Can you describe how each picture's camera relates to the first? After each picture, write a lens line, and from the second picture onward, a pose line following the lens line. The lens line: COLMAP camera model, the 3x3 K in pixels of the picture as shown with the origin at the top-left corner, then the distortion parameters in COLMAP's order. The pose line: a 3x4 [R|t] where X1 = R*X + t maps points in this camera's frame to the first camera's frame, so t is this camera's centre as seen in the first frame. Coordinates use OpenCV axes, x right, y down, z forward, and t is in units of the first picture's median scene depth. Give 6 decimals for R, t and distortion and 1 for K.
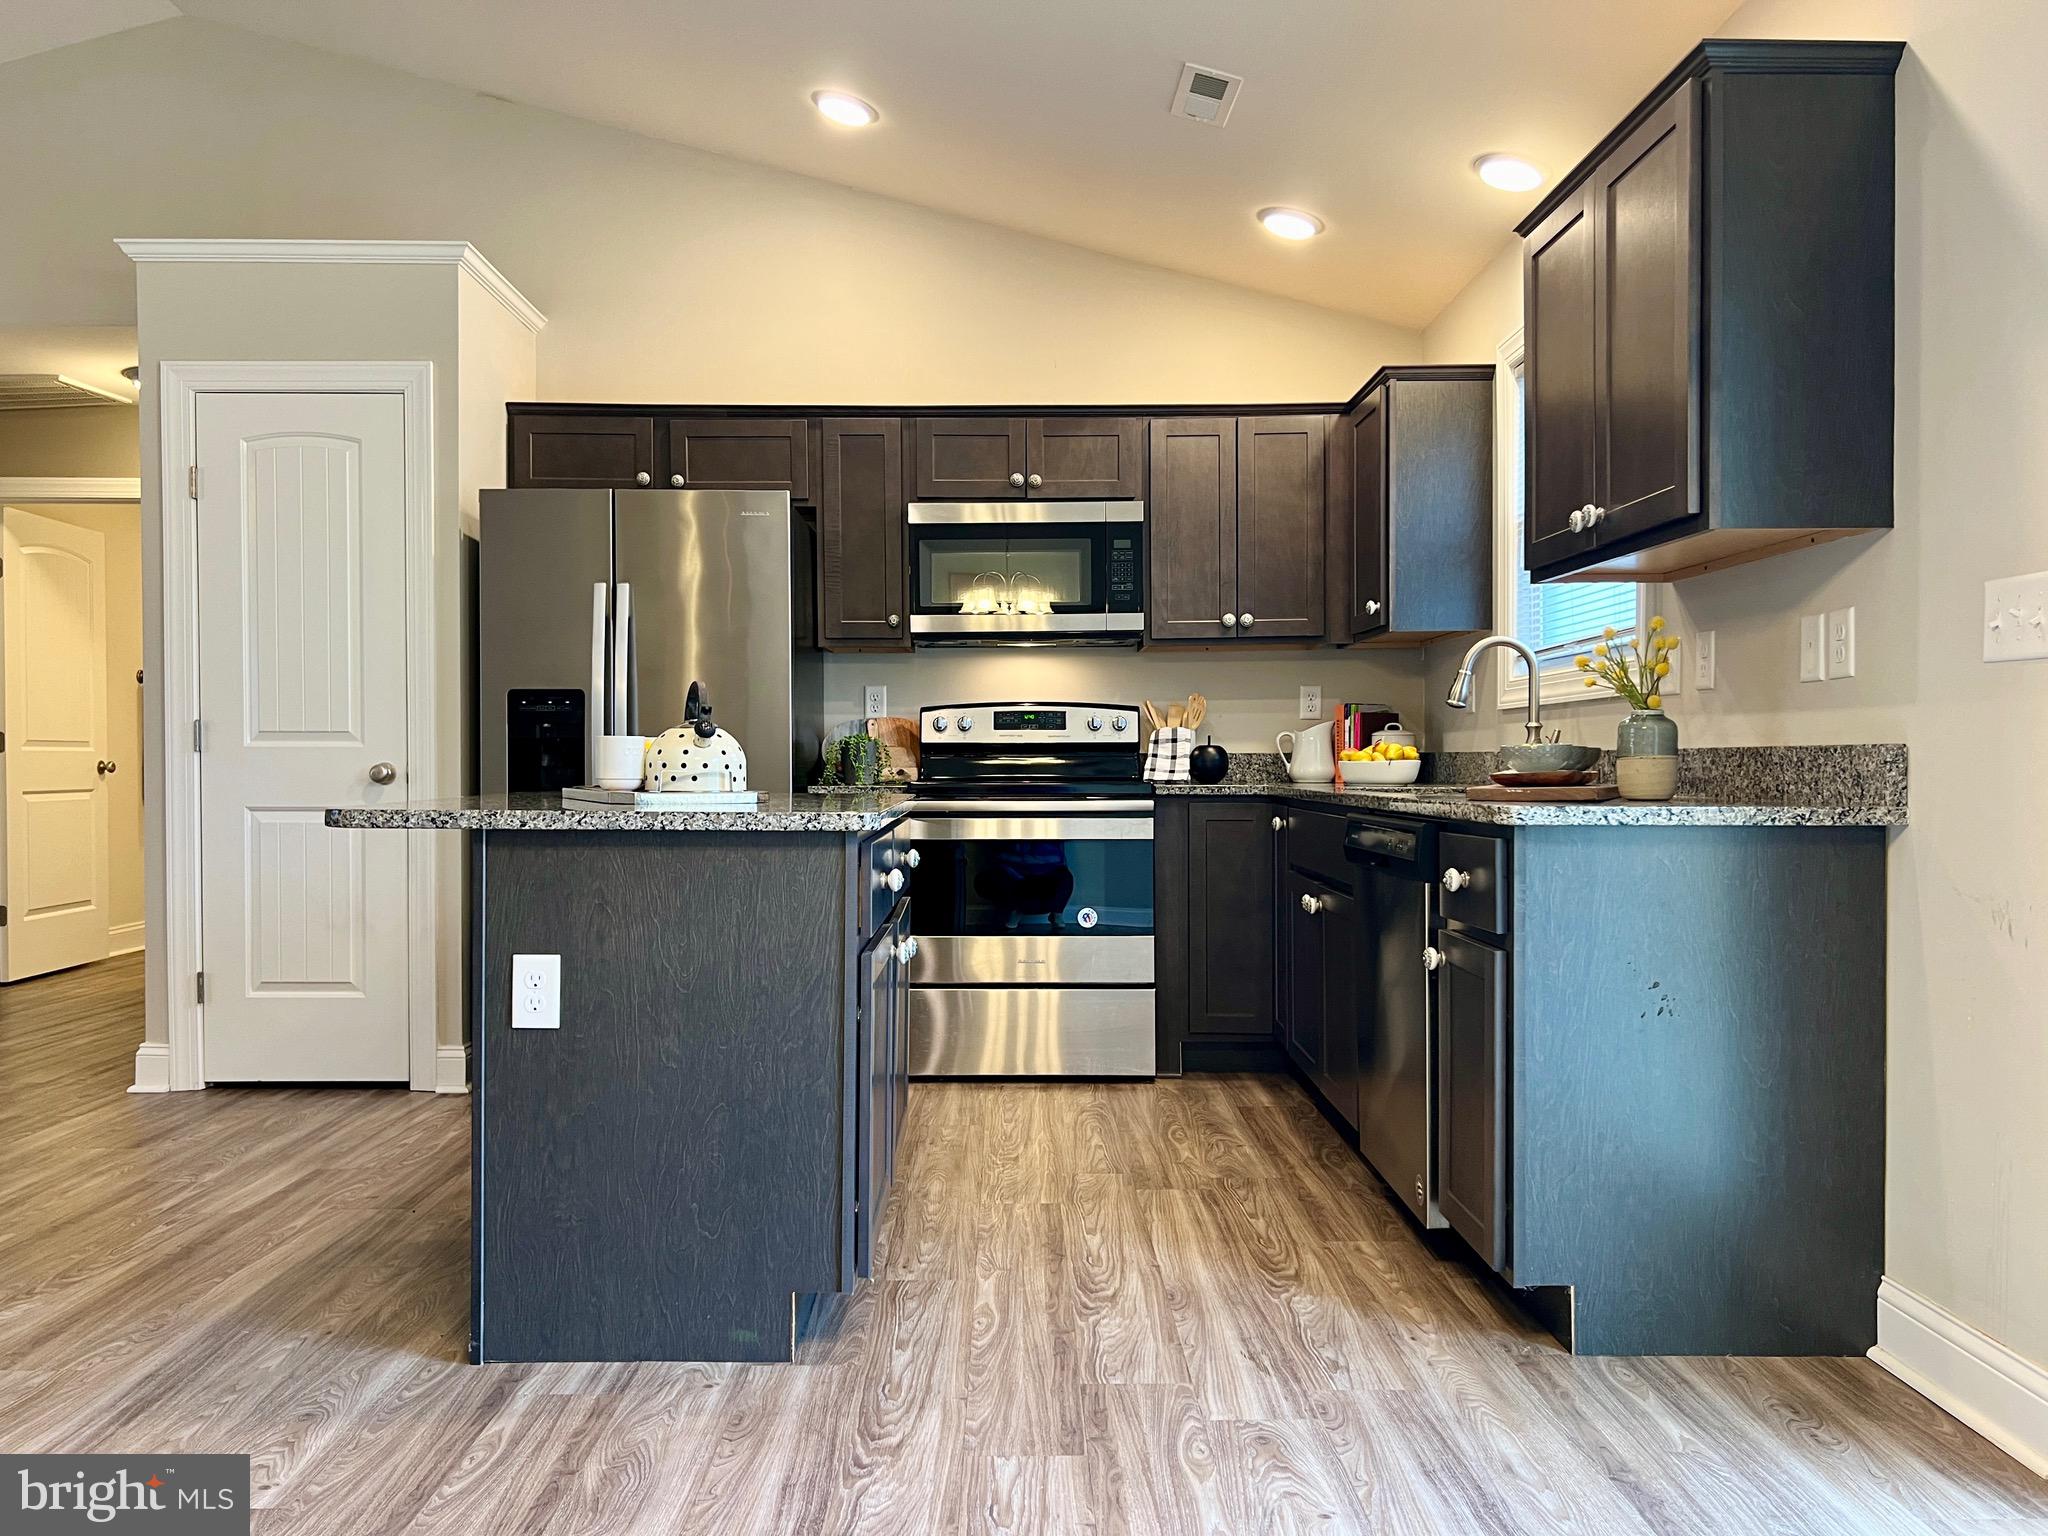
lens RADIAL K [[1534.8, 0, 1015.0], [0, 1534.8, 778.2], [0, 0, 1]] dist [0.092400, -0.149934]
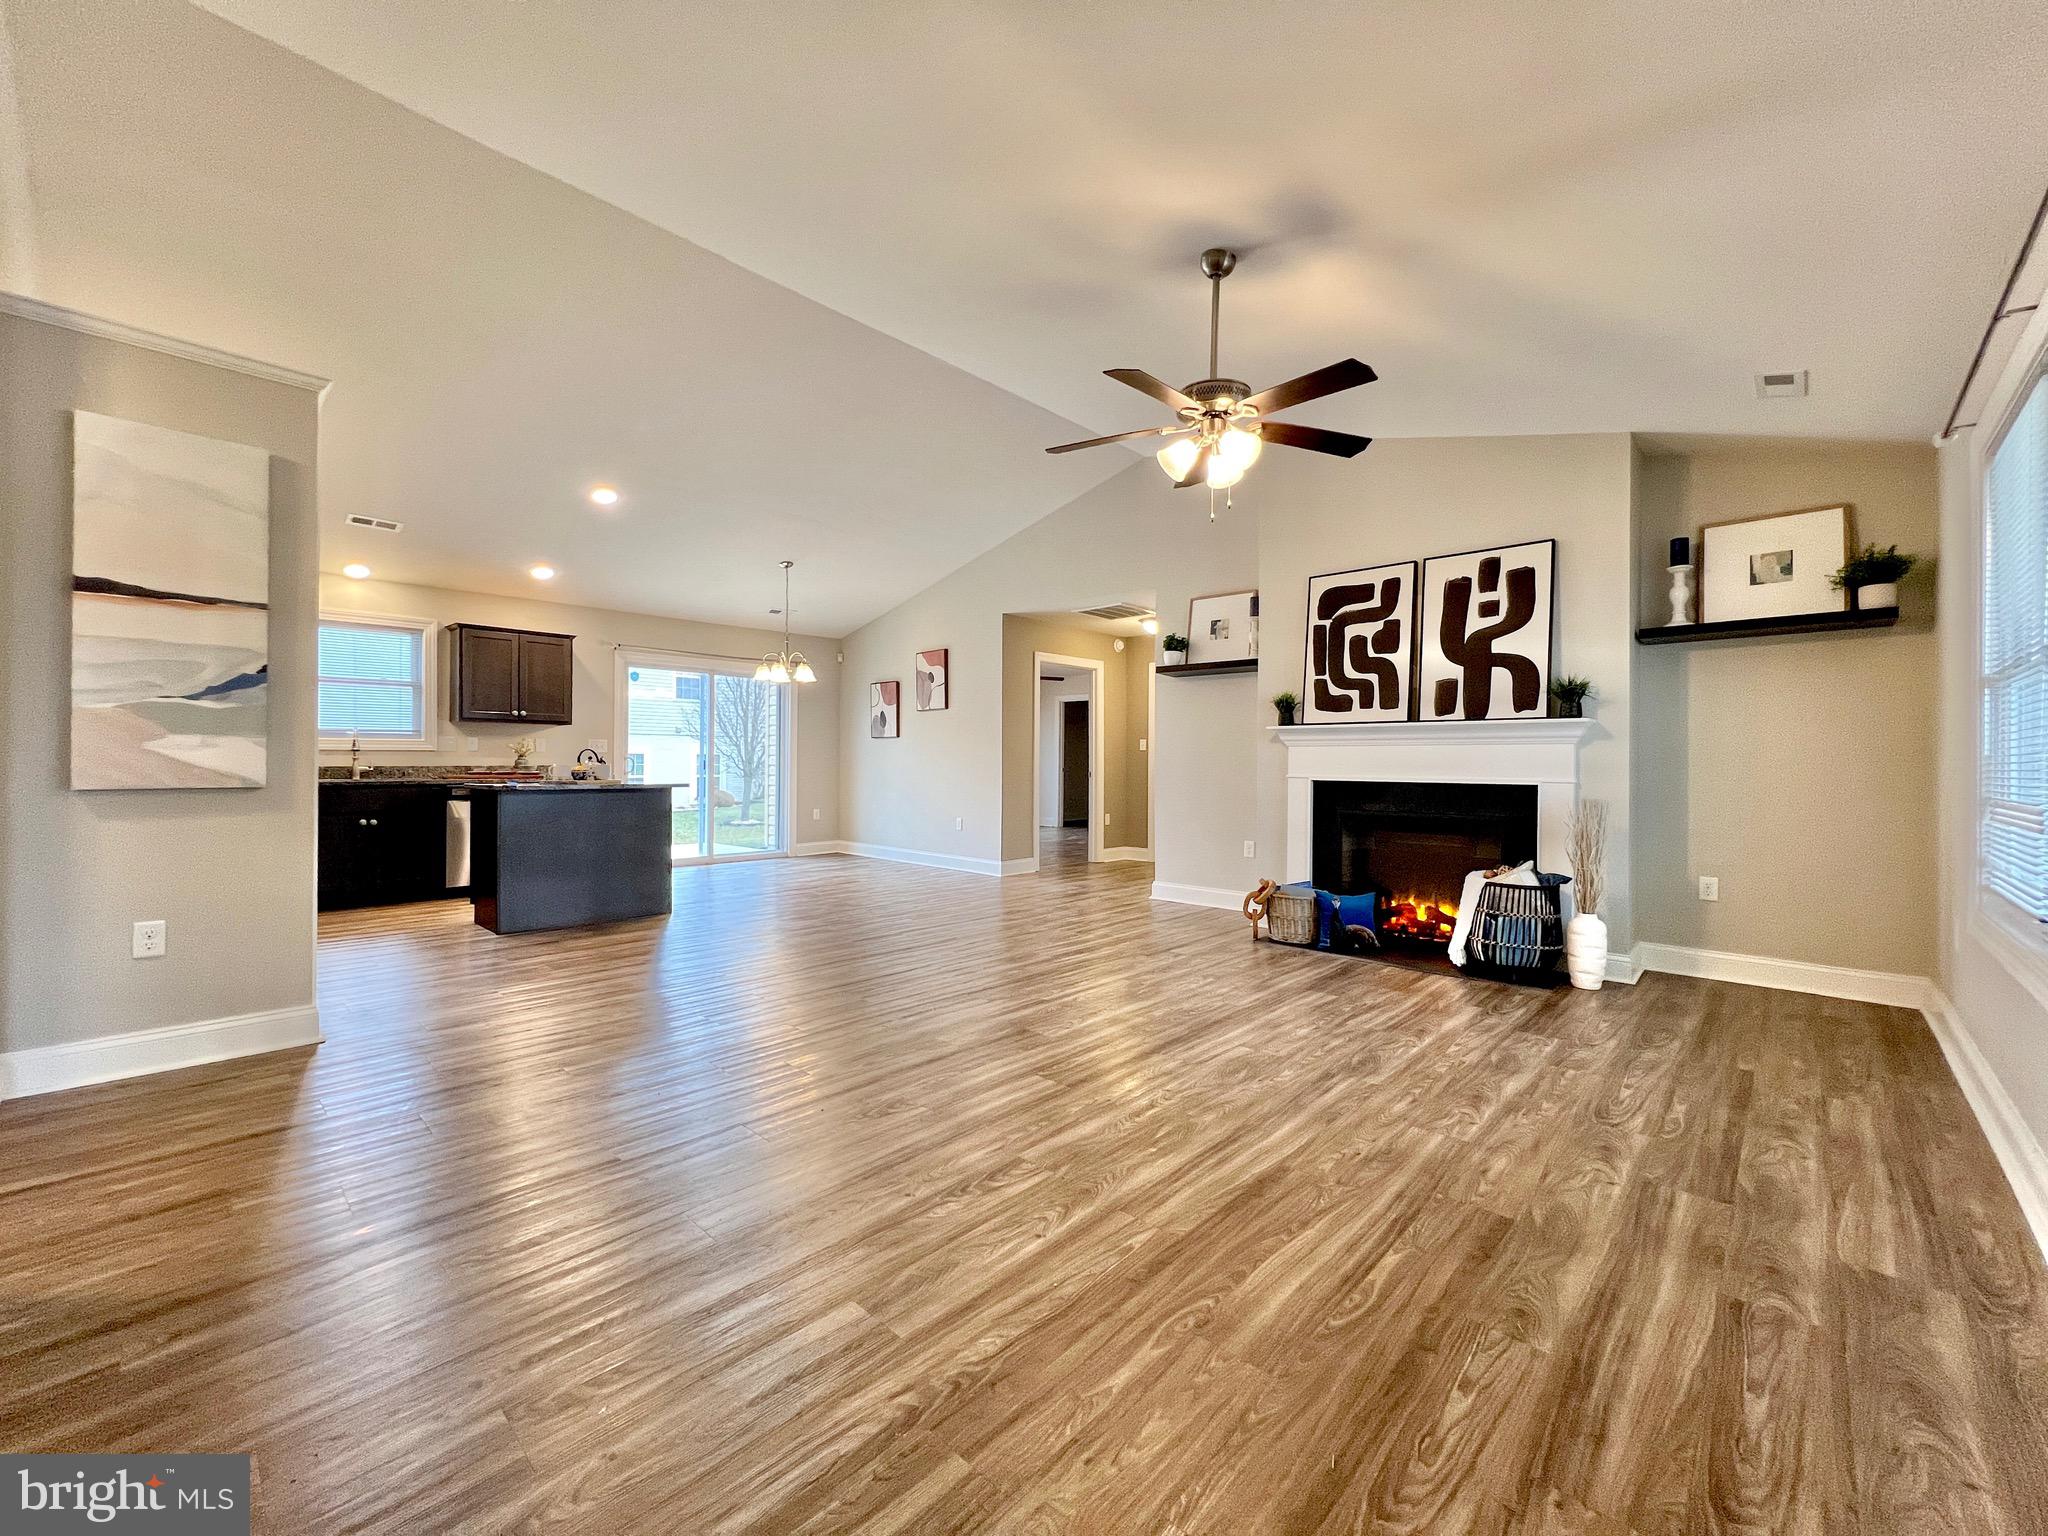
lens RADIAL K [[819.0, 0, 1020.0], [0, 819.0, 765.2], [0, 0, 1]] dist [-0.001522, 0.000570]
pose [[-0.721568, -0.006948, 0.692309, -2.333930], [0.004530, 0.999881, 0.014757, -0.051267], [-0.692329, 0.013784, -0.721451, 1.762043]]
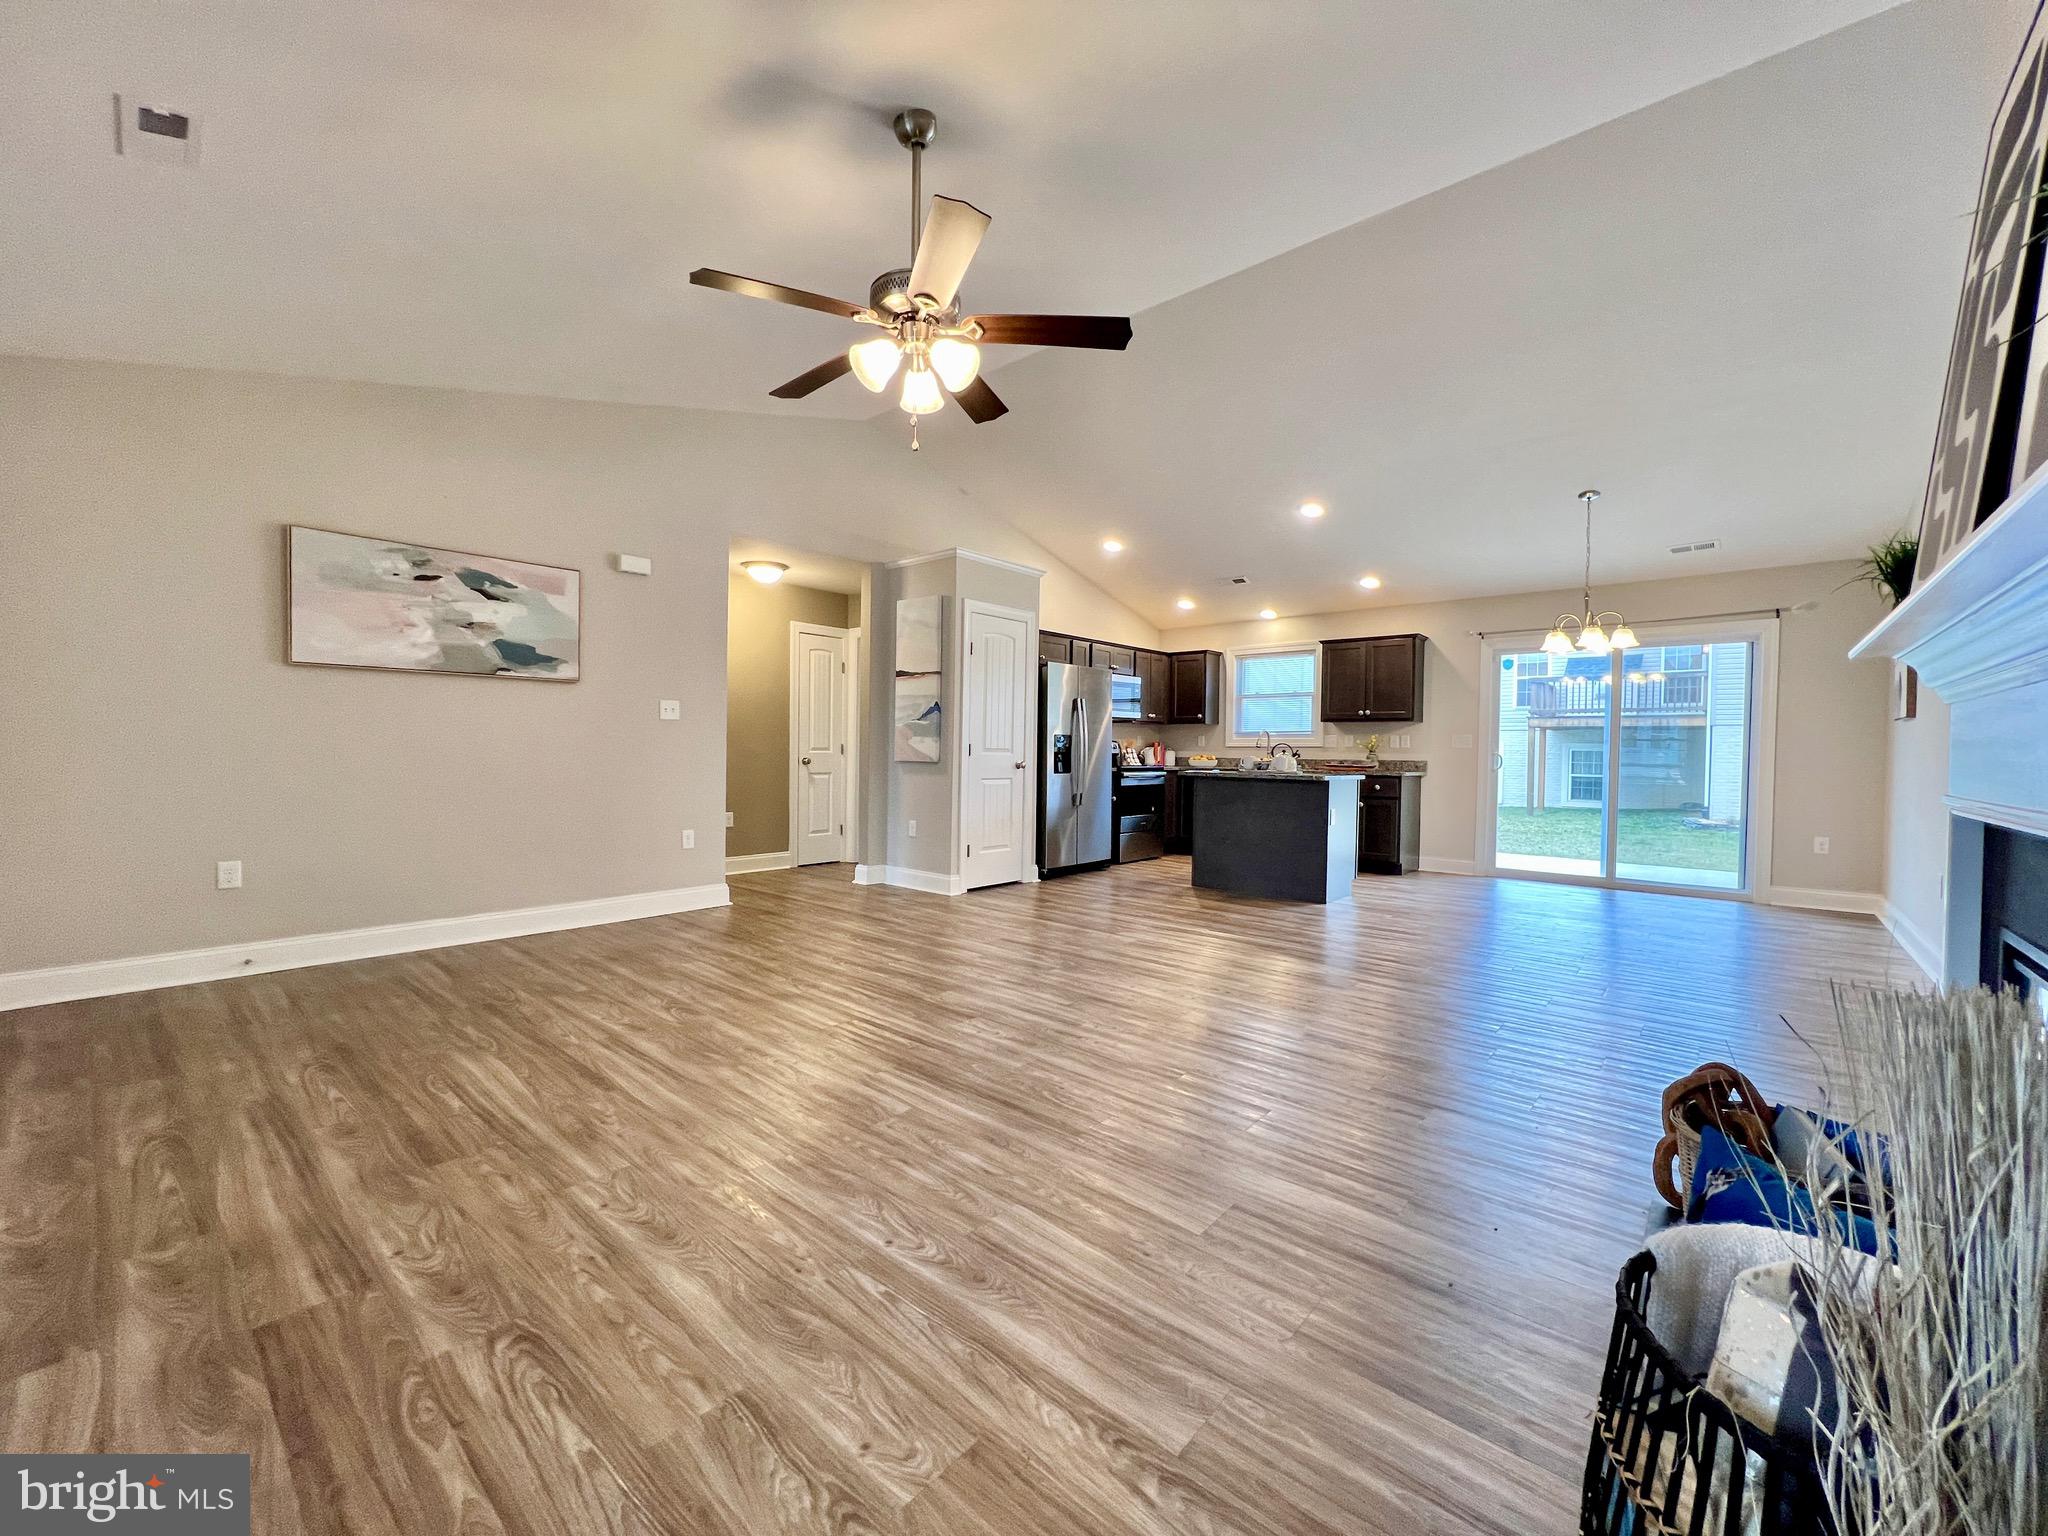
lens RADIAL K [[819.0, 0, 1020.0], [0, 819.0, 765.2], [0, 0, 1]] dist [-0.001522, 0.000570]
pose [[0.660817, -0.004473, 0.750534, -2.357312], [-0.003453, 0.999954, 0.009000, -0.023726], [-0.750539, -0.008539, 0.660771, 0.124356]]
